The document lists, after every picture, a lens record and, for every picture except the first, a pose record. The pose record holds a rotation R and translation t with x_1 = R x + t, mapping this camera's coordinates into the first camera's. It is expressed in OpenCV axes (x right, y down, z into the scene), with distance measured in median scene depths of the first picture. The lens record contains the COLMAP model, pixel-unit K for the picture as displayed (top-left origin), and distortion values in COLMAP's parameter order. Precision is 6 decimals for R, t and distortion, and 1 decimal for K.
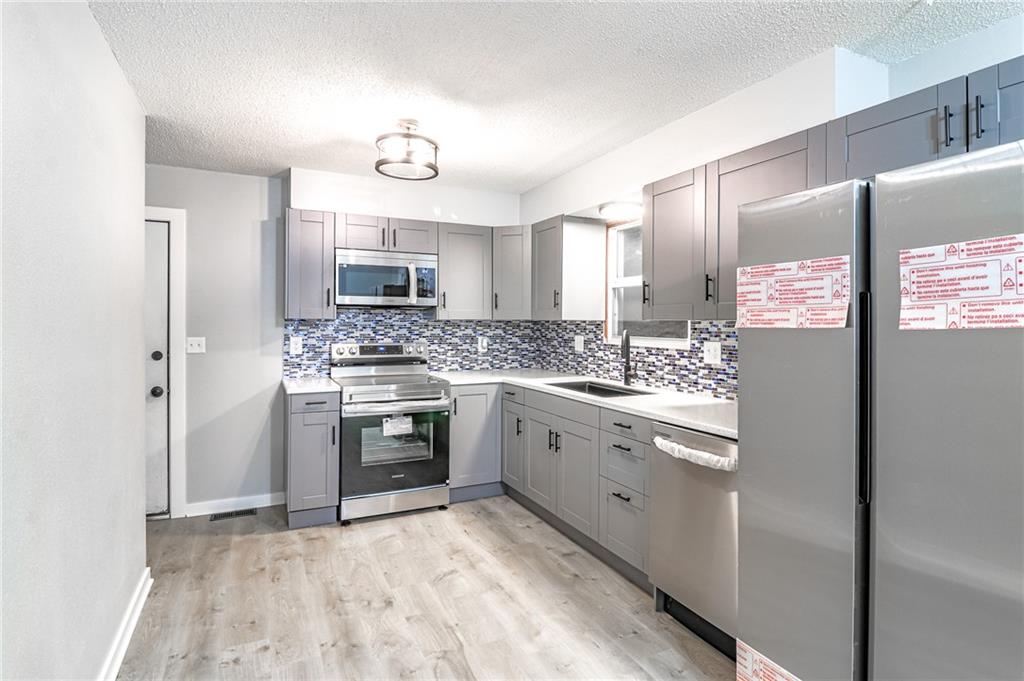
lens RADIAL K [[524.9, 0, 515.3], [0, 524.9, 320.2], [0, 0, 1]] dist [-0.028272, -0.002437]
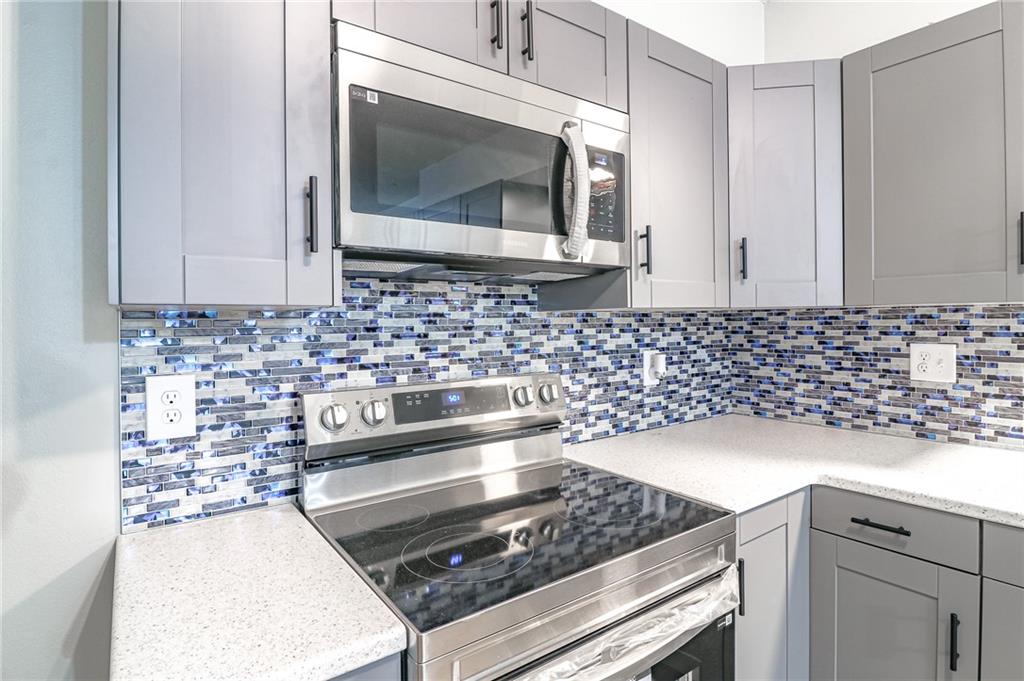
lens RADIAL K [[537.9, 0, 512.4], [0, 537.9, 324.7], [0, 0, 1]] dist [-0.001823, -0.016837]
pose [[0.986473, -0.017566, 0.162978, -0.274438], [0.016480, 0.999832, 0.008018, 0.005840], [-0.163091, -0.005224, 0.986597, 0.660447]]
